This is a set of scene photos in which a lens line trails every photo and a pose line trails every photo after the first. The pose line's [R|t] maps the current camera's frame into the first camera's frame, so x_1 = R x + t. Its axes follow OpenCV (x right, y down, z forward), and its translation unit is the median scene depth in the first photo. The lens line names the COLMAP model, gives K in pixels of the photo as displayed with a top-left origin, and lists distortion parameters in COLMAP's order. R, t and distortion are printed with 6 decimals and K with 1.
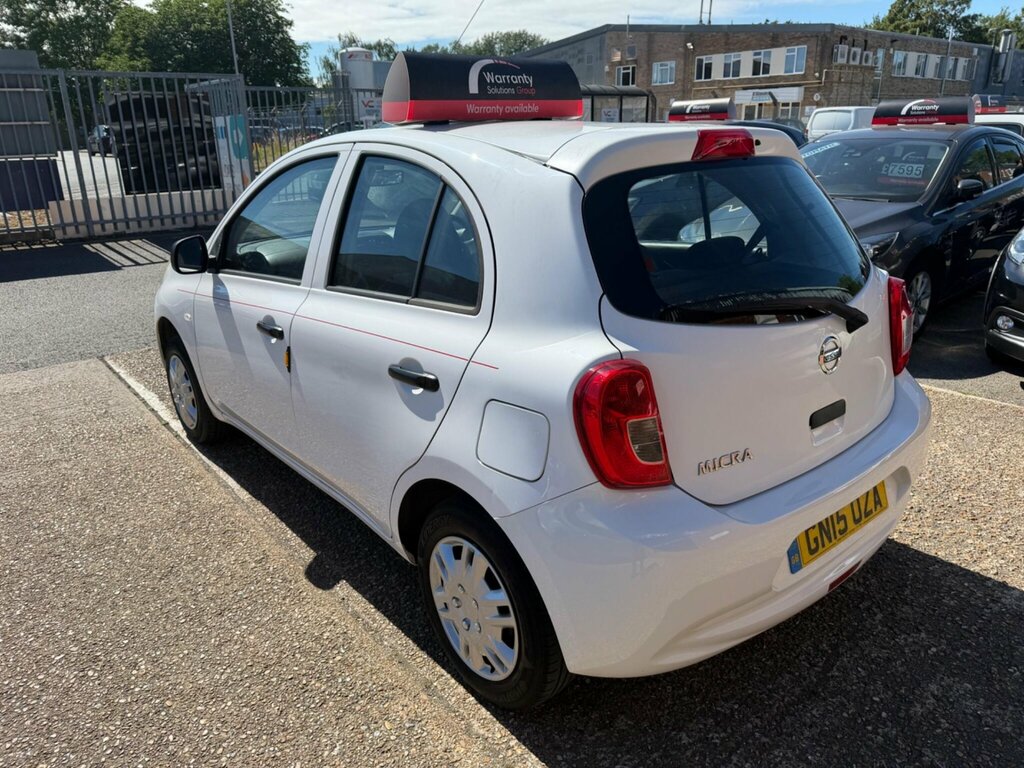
lens RADIAL K [[735.7, 0, 515.8], [0, 735.7, 383.7], [0, 0, 1]] dist [-0.010302, 0.000387]
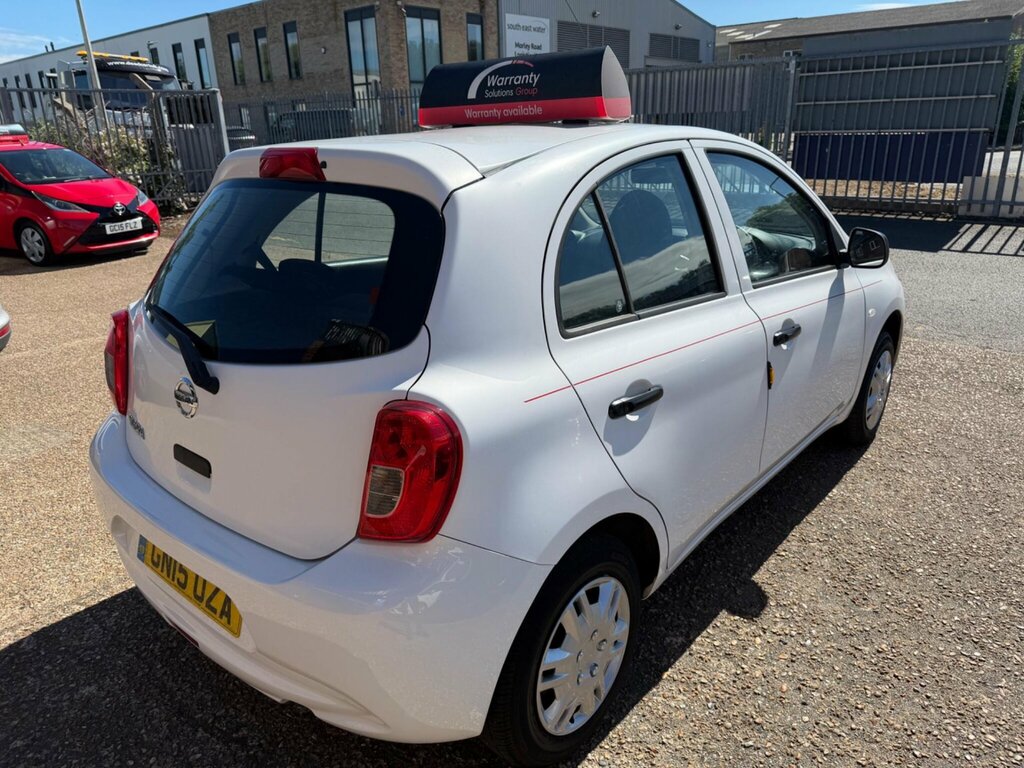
lens RADIAL K [[735.7, 0, 514.8], [0, 735.7, 383.8], [0, 0, 1]] dist [-0.010302, 0.000387]
pose [[0.153241, 0.342344, -0.926994, 0.991611], [-0.298313, 0.910335, 0.286878, -0.328204], [0.942086, 0.232573, 0.241626, 0.857638]]
